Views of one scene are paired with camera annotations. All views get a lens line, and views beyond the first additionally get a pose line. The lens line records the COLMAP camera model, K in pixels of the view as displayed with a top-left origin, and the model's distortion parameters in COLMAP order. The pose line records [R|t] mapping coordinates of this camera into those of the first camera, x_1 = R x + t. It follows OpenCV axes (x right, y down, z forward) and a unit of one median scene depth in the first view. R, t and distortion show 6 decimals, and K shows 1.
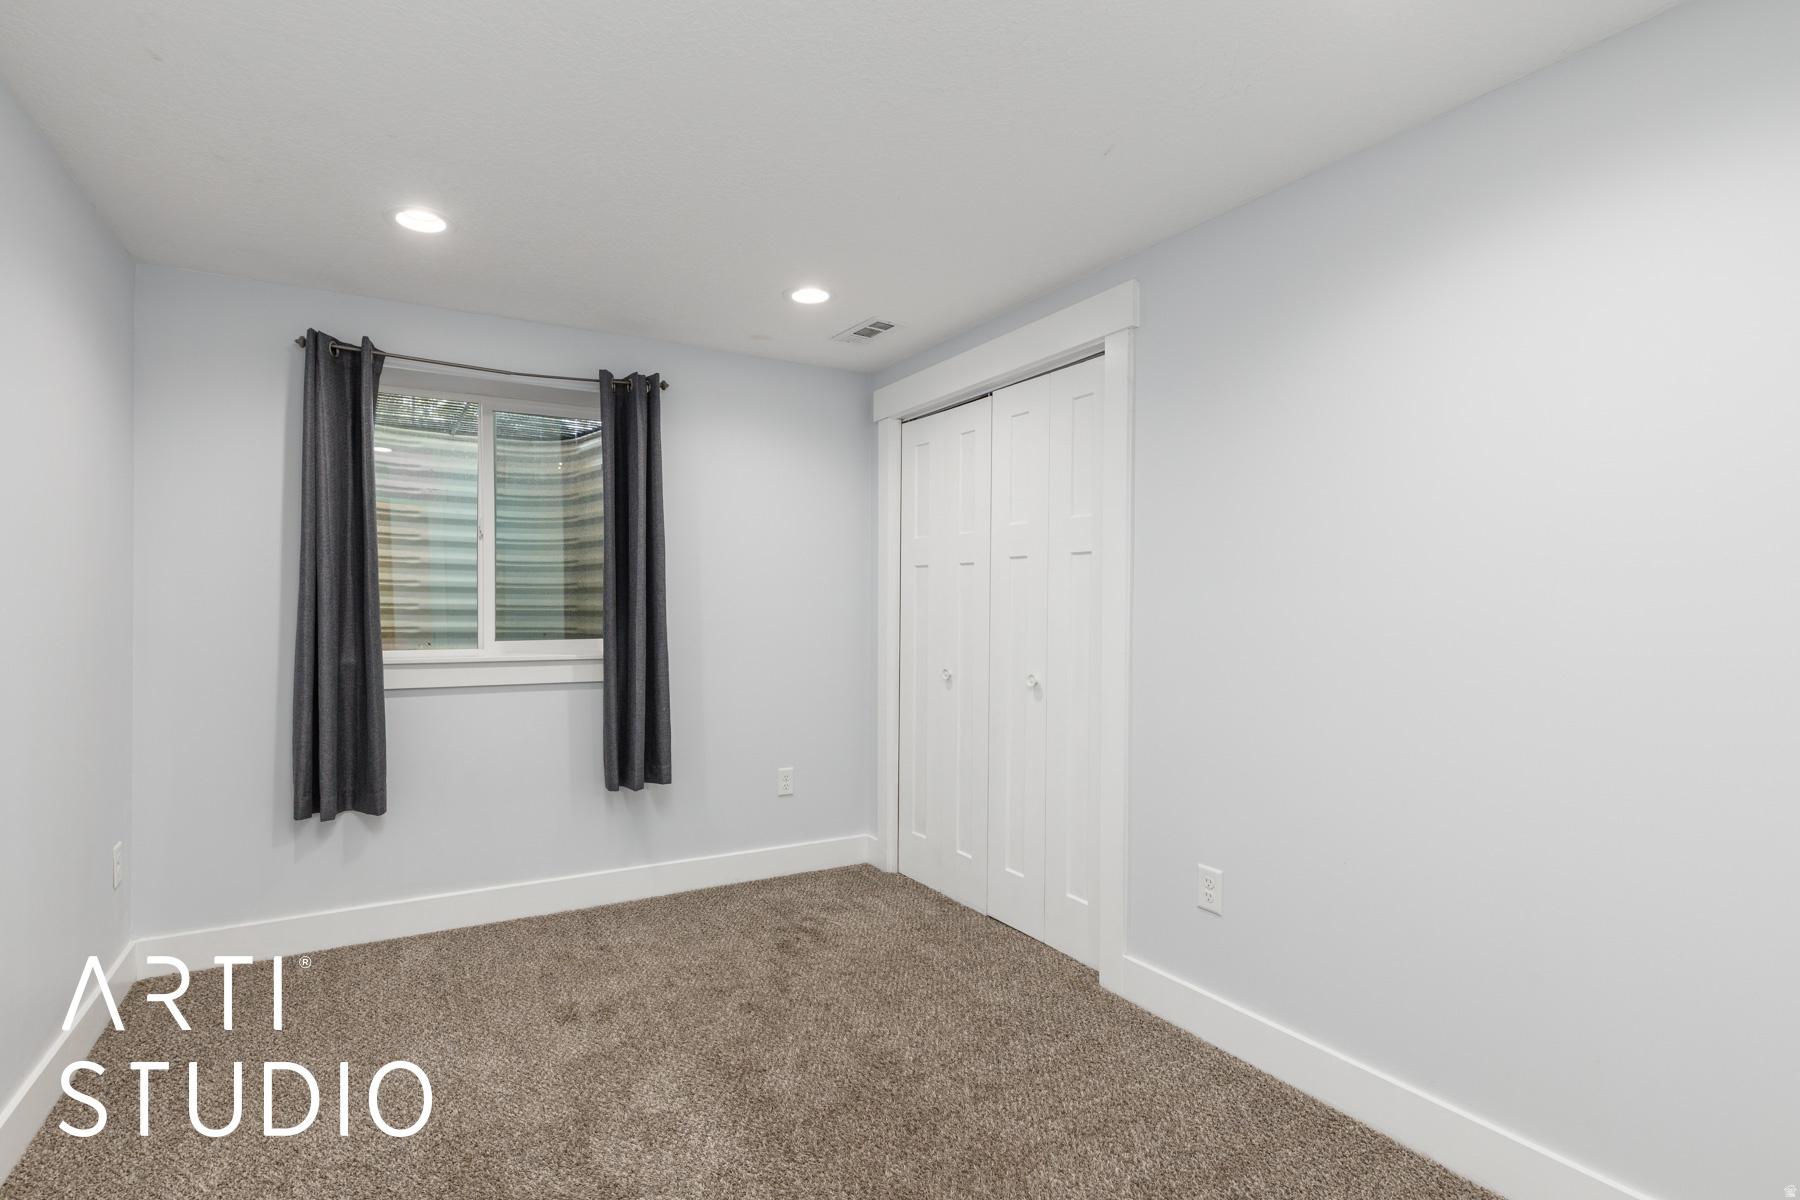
lens RADIAL K [[817.9, 0, 900.0], [0, 817.9, 600.0], [0, 0, 1]] dist [0.014322, -0.000129]
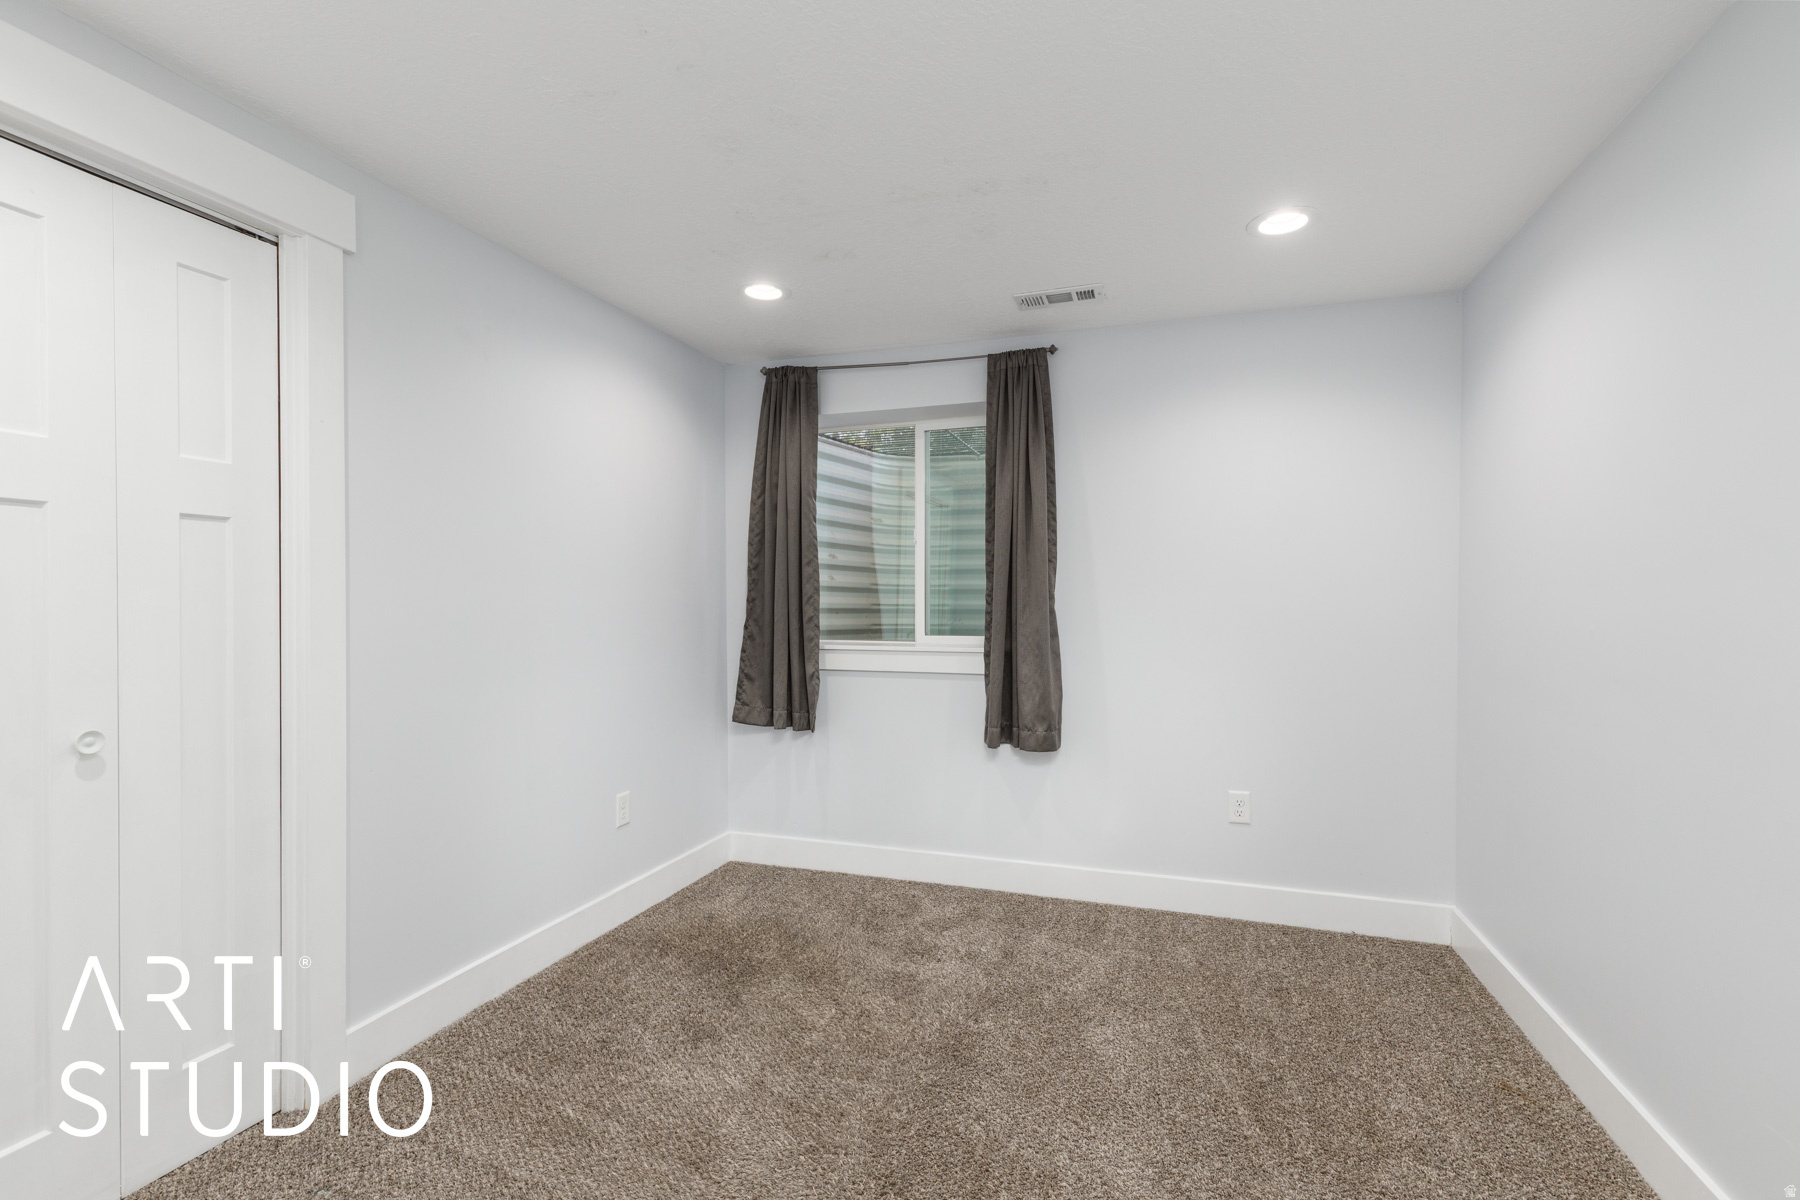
lens RADIAL K [[817.9, 0, 900.0], [0, 817.9, 600.0], [0, 0, 1]] dist [0.014322, -0.000129]
pose [[0.660190, -0.020797, -0.750811, 0.348305], [0.017447, 0.999771, -0.012352, 0.014981], [0.750896, -0.004945, 0.660402, 0.230694]]
